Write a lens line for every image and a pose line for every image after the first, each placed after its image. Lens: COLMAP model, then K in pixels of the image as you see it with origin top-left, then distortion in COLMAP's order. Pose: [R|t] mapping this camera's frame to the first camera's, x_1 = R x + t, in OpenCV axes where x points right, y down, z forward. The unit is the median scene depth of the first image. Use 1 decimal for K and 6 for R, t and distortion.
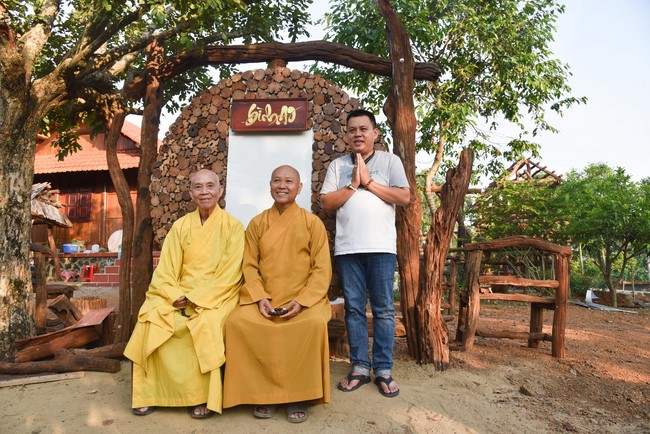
lens RADIAL K [[441.6, 0, 325.6], [0, 441.6, 237.4], [0, 0, 1]] dist [-0.079172, 0.039634]
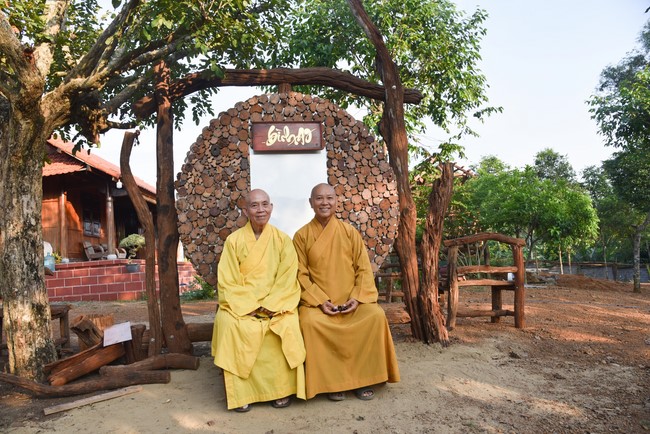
lens RADIAL K [[441.6, 0, 325.6], [0, 441.6, 237.4], [0, 0, 1]] dist [-0.079172, 0.039634]
pose [[0.975138, -0.055347, 0.214574, -0.282728], [0.052945, 0.998454, 0.016930, -0.035688], [-0.215180, -0.005148, 0.976561, -0.107242]]
